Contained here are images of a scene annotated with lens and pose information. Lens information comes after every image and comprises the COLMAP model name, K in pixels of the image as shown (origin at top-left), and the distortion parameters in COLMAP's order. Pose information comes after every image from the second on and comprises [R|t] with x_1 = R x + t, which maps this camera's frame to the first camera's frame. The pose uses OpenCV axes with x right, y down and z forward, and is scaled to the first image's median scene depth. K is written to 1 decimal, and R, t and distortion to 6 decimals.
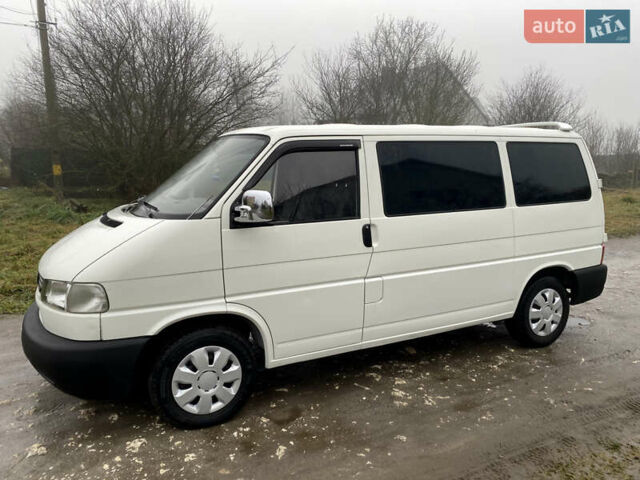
lens RADIAL K [[487.4, 0, 317.8], [0, 487.4, 233.3], [0, 0, 1]] dist [0.046357, -0.054982]
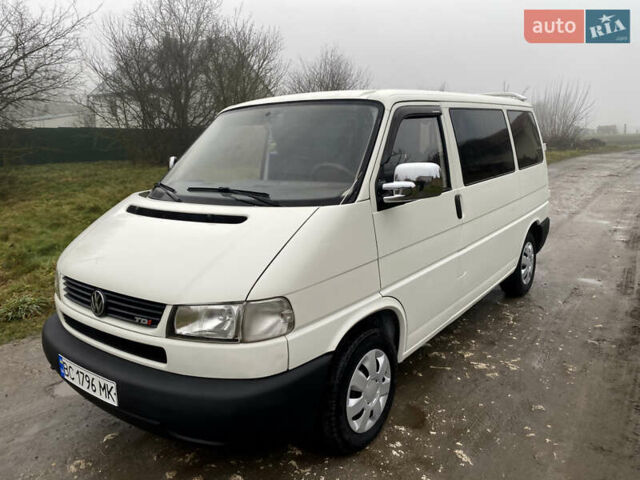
lens RADIAL K [[489.6, 0, 322.7], [0, 489.6, 239.2], [0, 0, 1]] dist [0.018402, -0.009928]
pose [[0.897303, -0.115546, 0.426025, -0.556805], [0.092116, 0.992899, 0.075277, -0.029130], [-0.431697, -0.028303, 0.901574, 0.239049]]
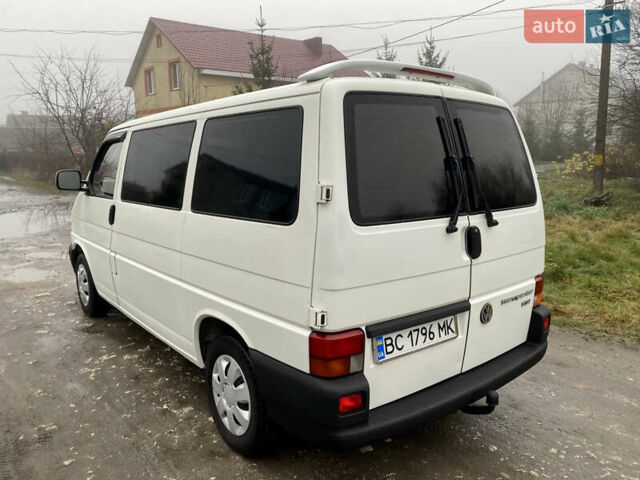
lens RADIAL K [[489.6, 0, 322.7], [0, 489.6, 239.2], [0, 0, 1]] dist [0.018402, -0.009928]
pose [[0.215397, 0.162106, -0.962978, 1.334196], [-0.132702, 0.981837, 0.135598, -0.161675], [0.967468, 0.098582, 0.232996, 1.212044]]
